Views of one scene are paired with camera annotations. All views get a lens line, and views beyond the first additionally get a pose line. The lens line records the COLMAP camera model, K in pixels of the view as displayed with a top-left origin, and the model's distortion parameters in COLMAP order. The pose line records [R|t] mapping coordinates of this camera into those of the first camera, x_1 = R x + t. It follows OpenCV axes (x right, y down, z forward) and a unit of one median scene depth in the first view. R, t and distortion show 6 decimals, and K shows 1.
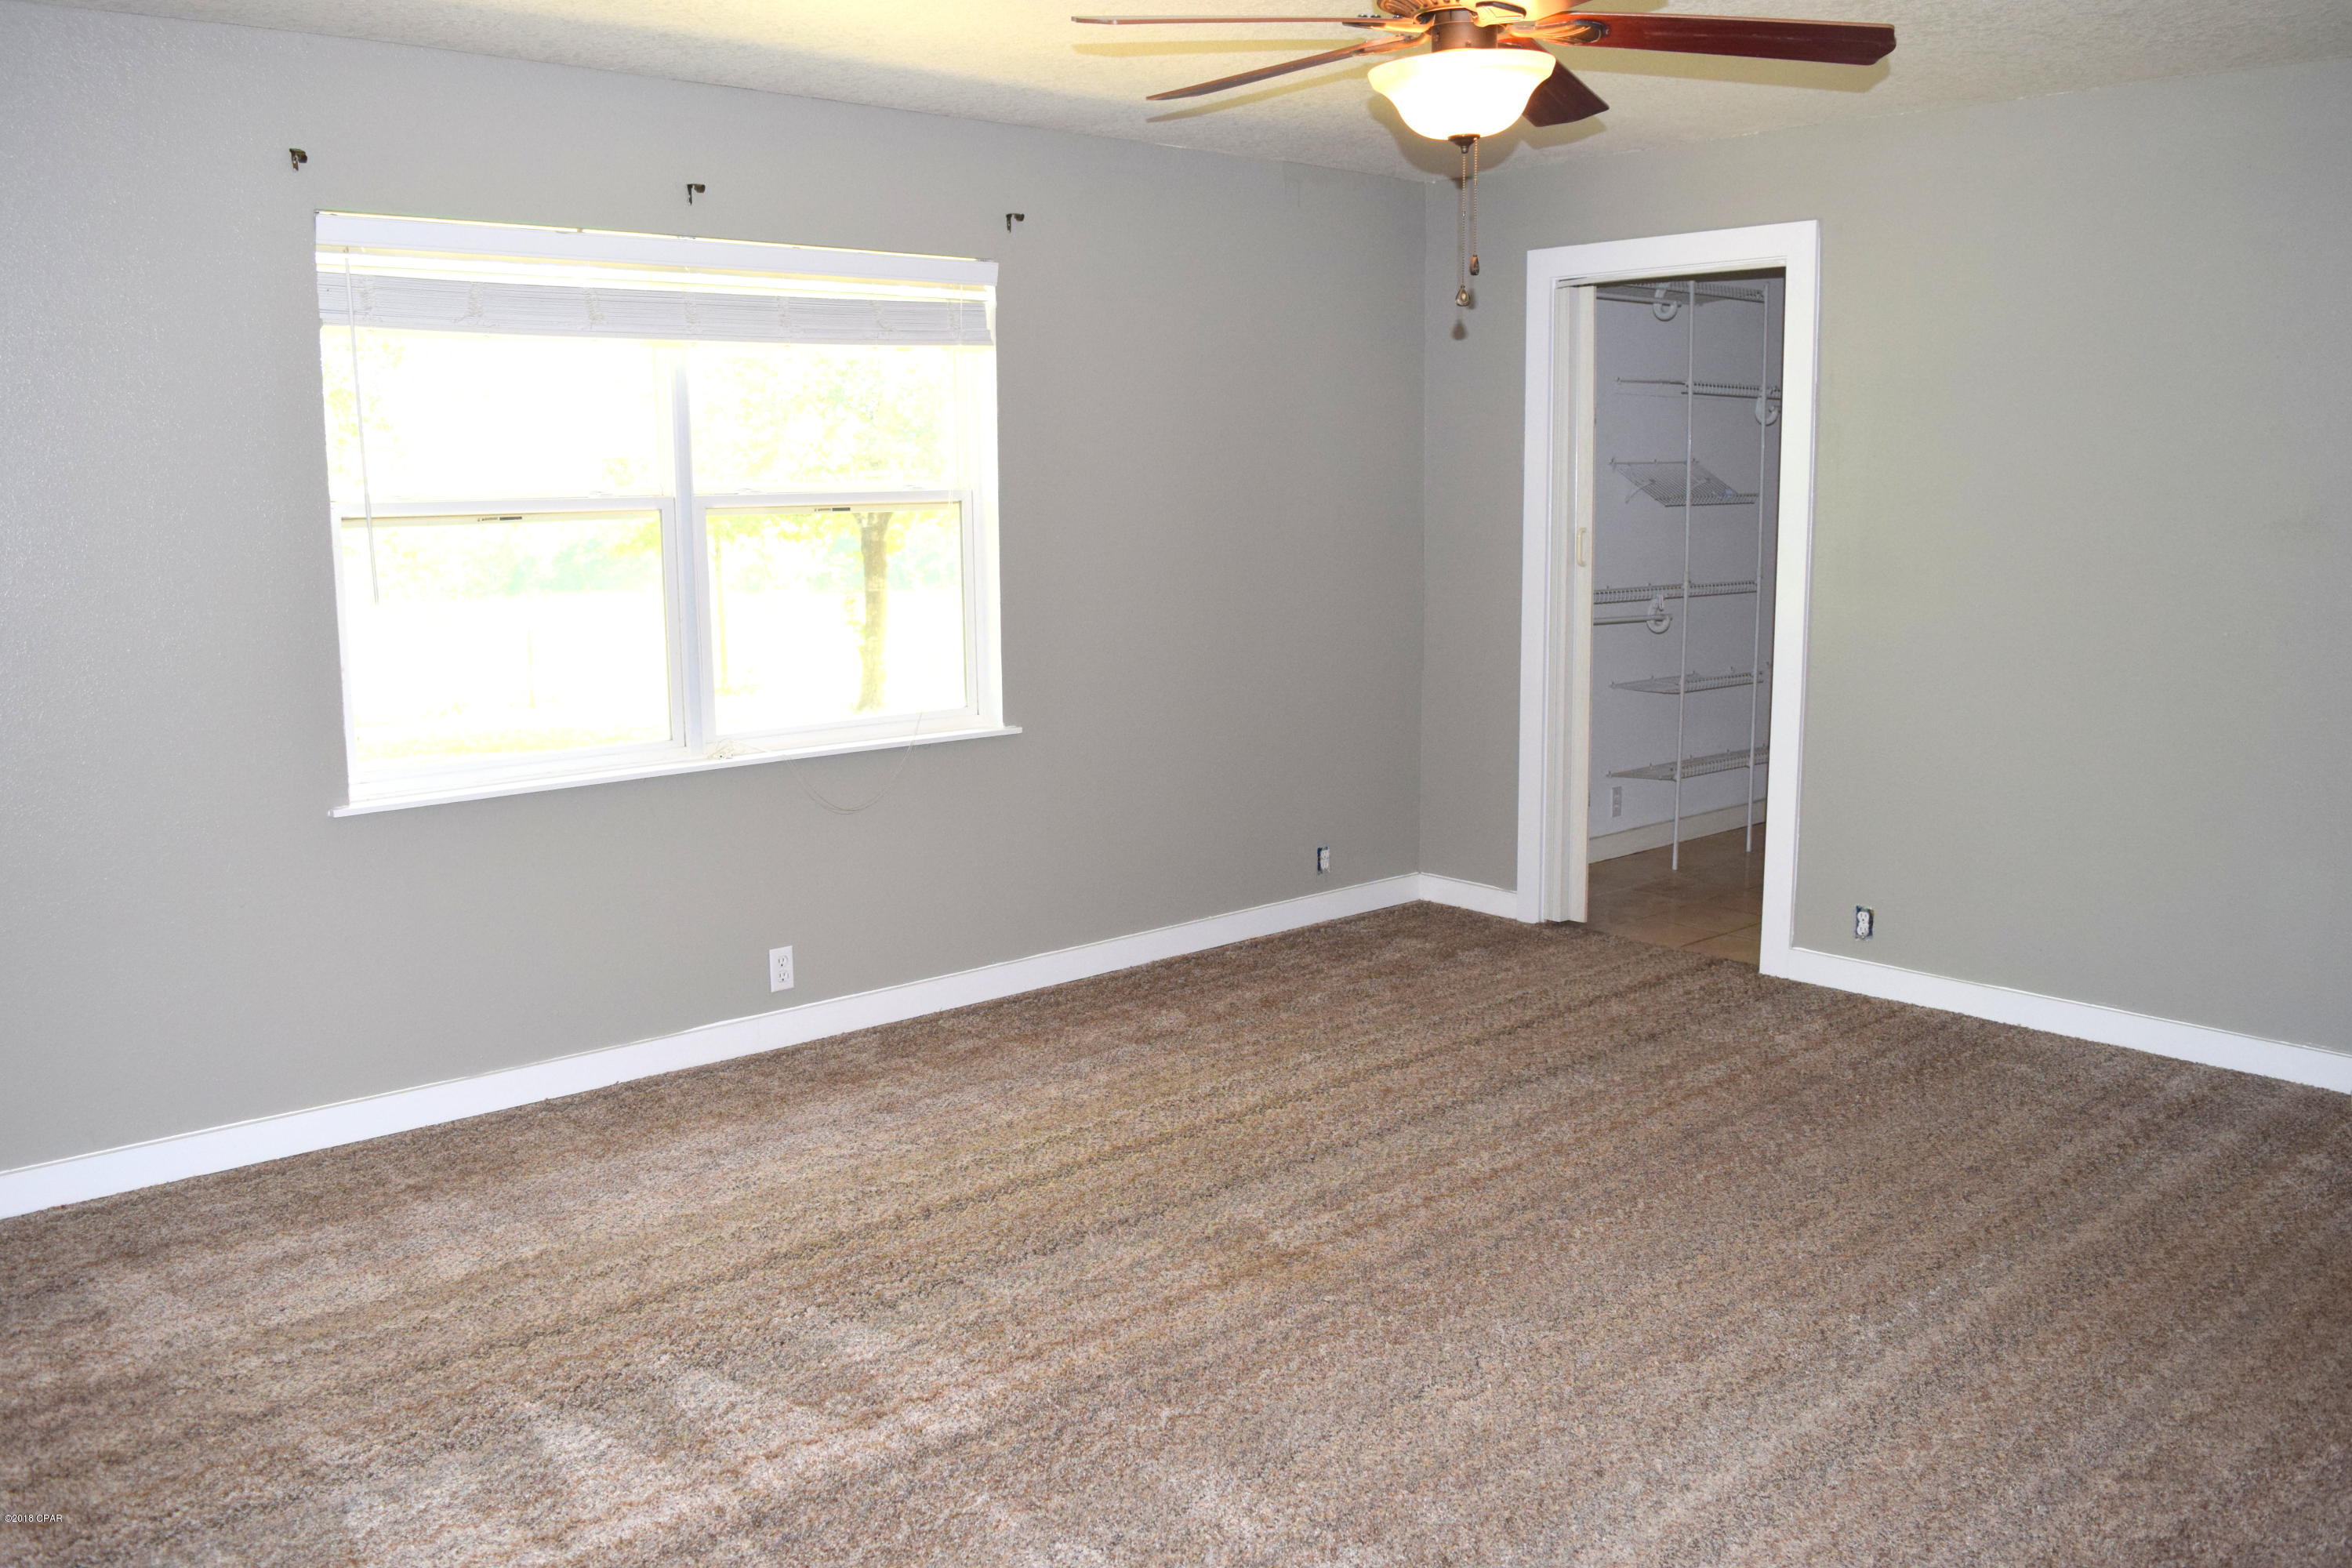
lens RADIAL K [[1950.7, 0, 1176.0], [0, 1950.7, 784.0], [0, 0, 1]] dist [-0.096677, 0.009521]
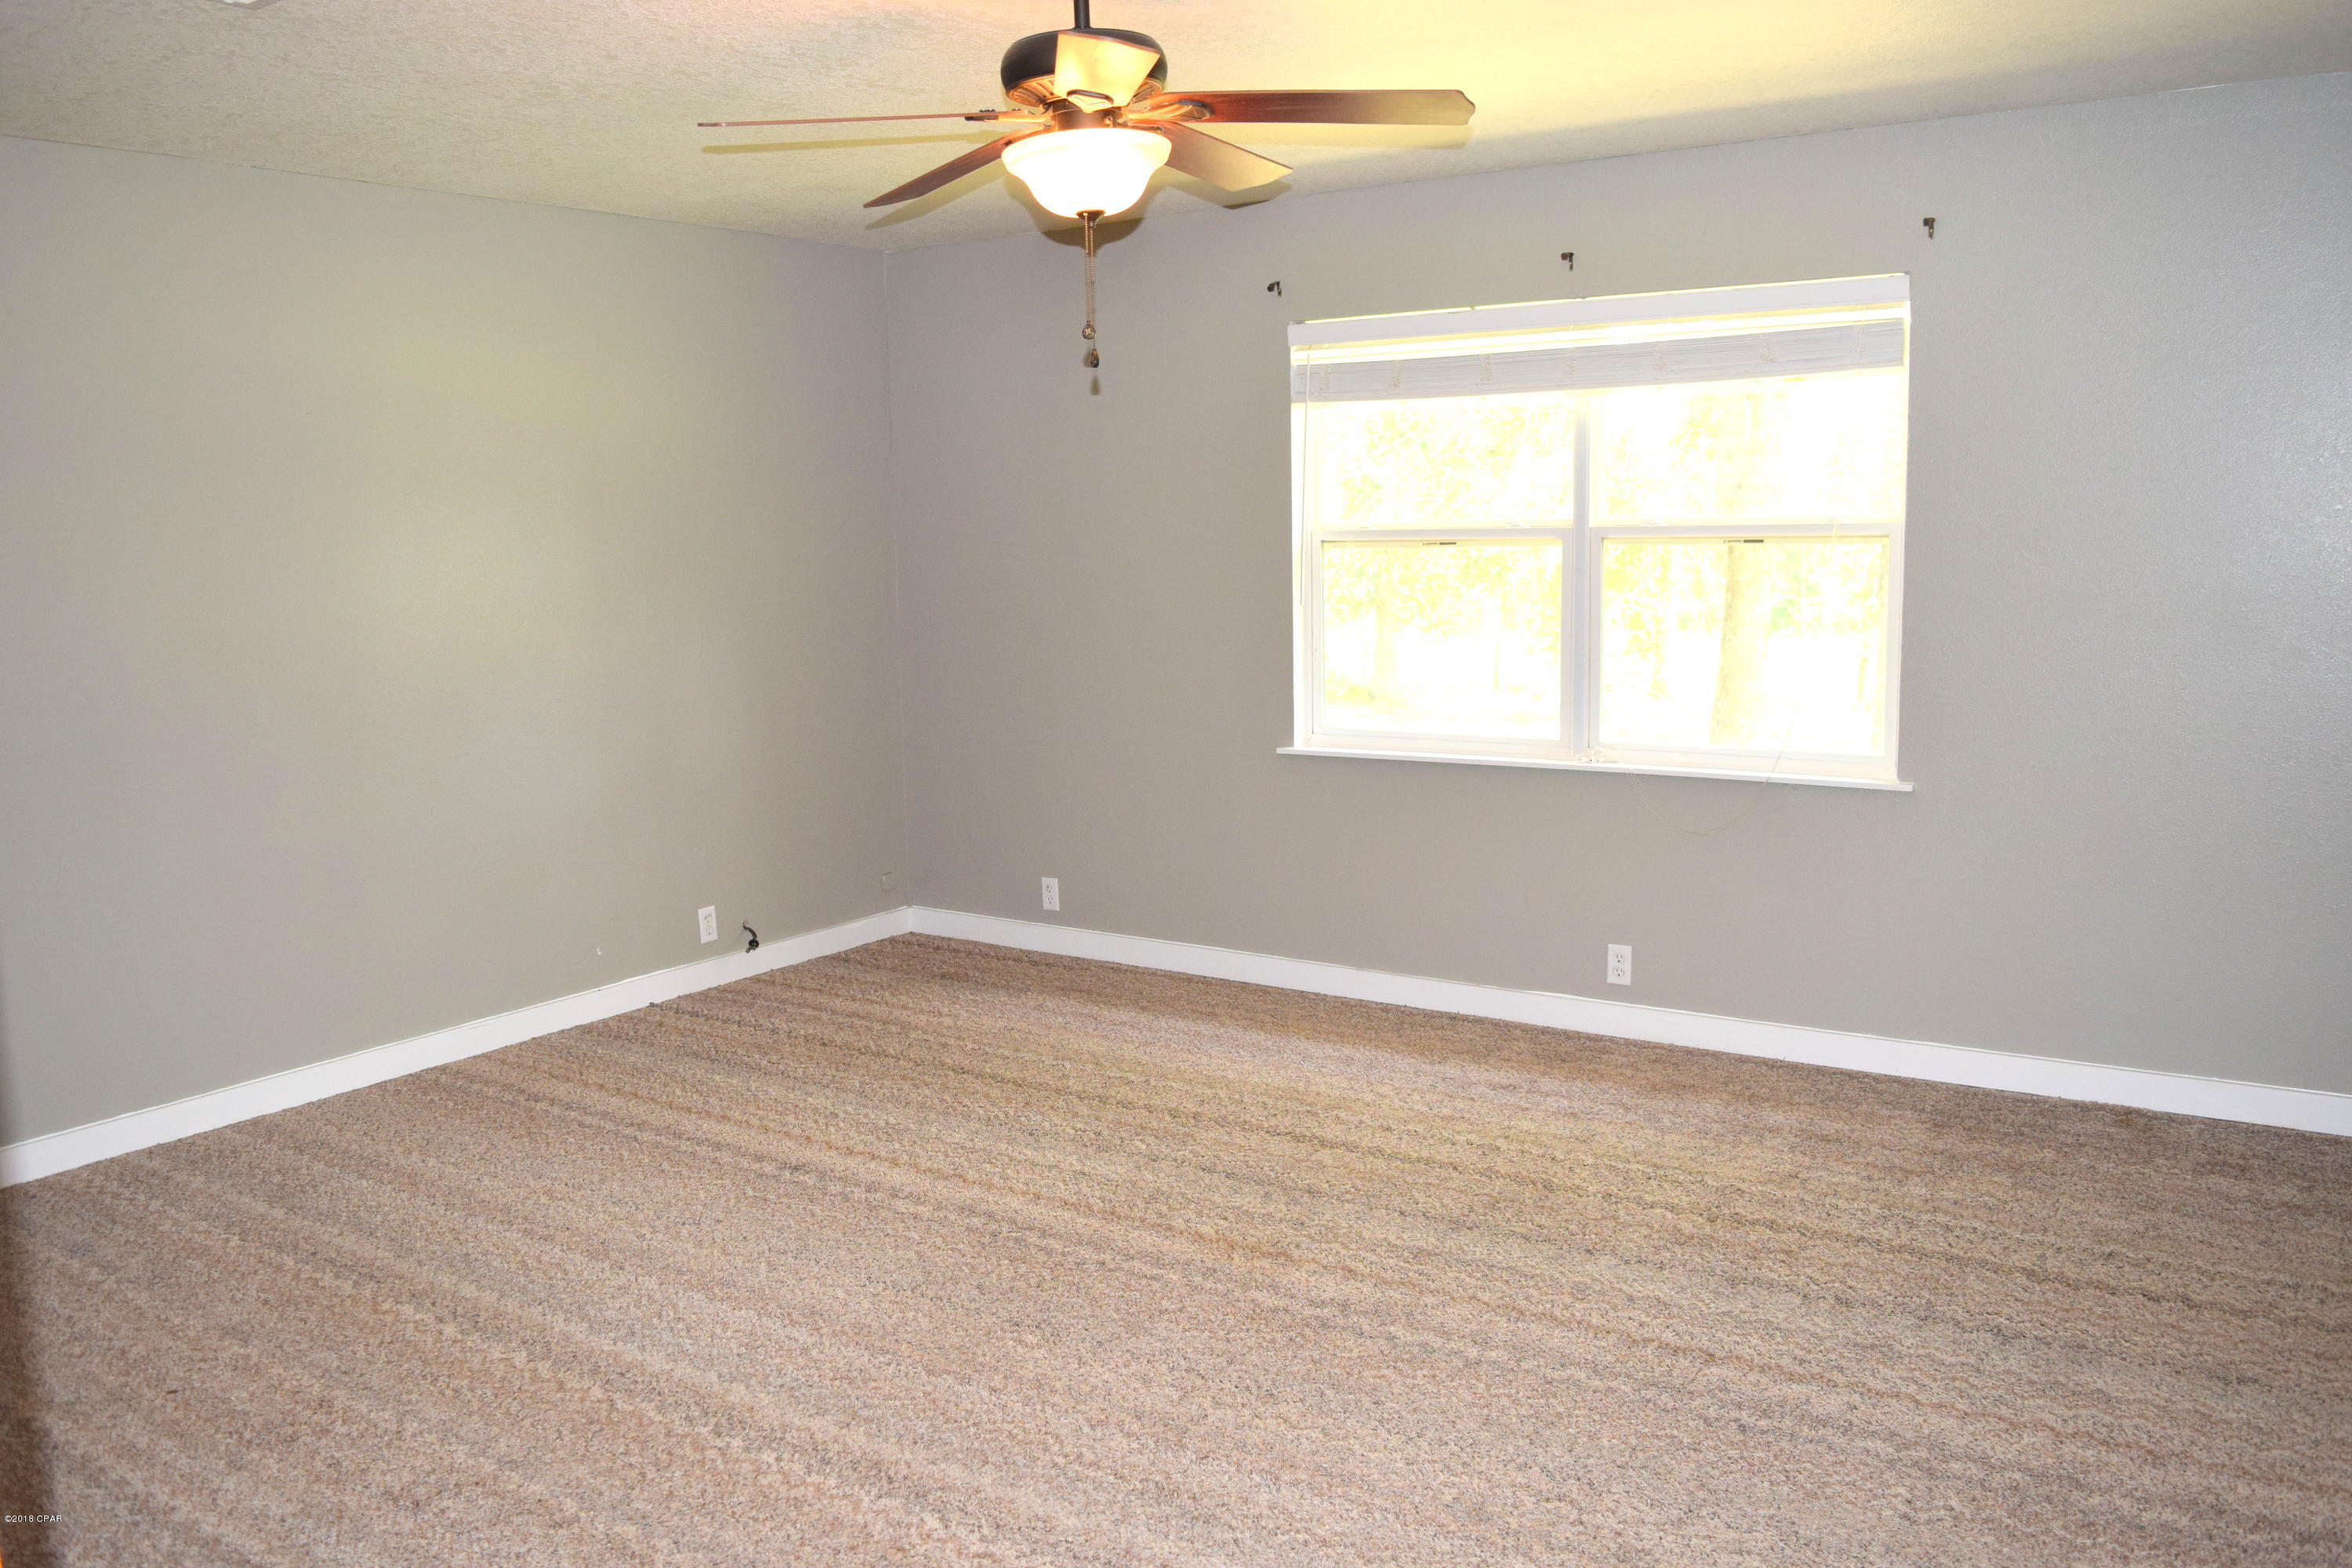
lens RADIAL K [[1950.7, 0, 1176.0], [0, 1950.7, 784.0], [0, 0, 1]] dist [-0.096677, 0.009521]
pose [[0.195658, 0.133099, -0.971598, 0.825705], [-0.133354, 0.985155, 0.108101, -0.092226], [0.971563, 0.108415, 0.210503, 0.551903]]
